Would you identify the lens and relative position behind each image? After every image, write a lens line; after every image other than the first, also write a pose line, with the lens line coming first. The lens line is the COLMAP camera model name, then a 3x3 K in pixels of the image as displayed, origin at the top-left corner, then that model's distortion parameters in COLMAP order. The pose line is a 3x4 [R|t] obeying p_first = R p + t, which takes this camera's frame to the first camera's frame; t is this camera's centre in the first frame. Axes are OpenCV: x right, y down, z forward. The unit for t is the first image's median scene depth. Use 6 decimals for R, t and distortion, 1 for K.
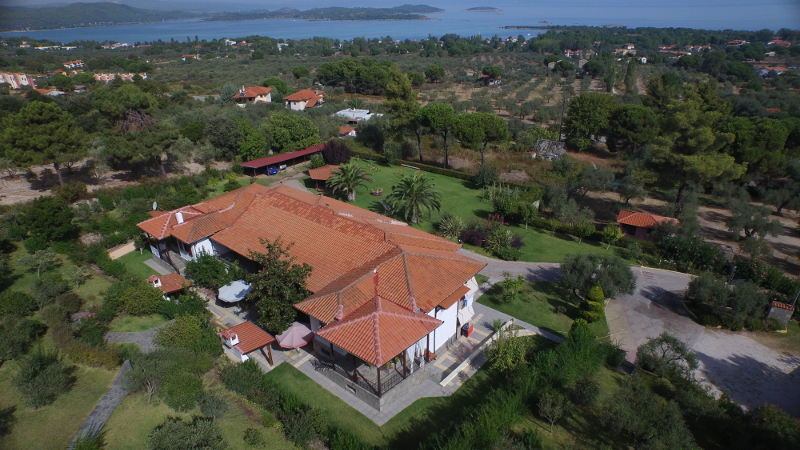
lens RADIAL K [[465.9, 0, 400.0], [0, 465.9, 225.0], [0, 0, 1]] dist [-0.123323, 0.090142]
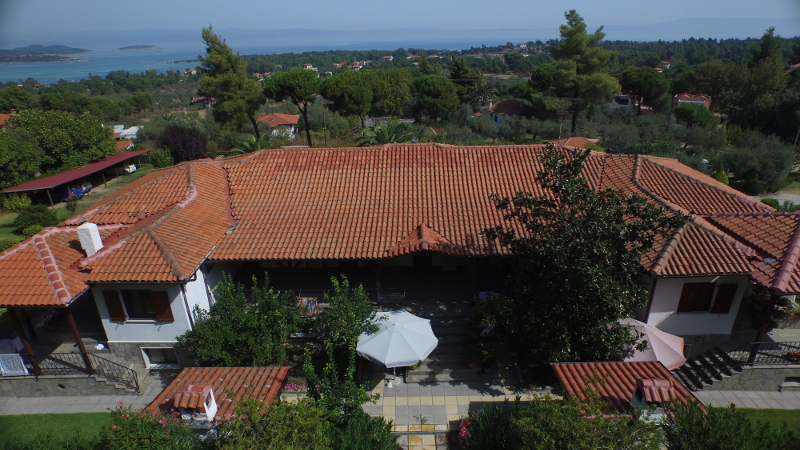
lens RADIAL K [[465.9, 0, 400.0], [0, 465.9, 225.0], [0, 0, 1]] dist [-0.123323, 0.090142]
pose [[0.786017, -0.244215, 0.567923, -0.434552], [0.281226, 0.959358, 0.023315, 0.032118], [-0.550536, 0.141389, 0.822751, 0.495590]]
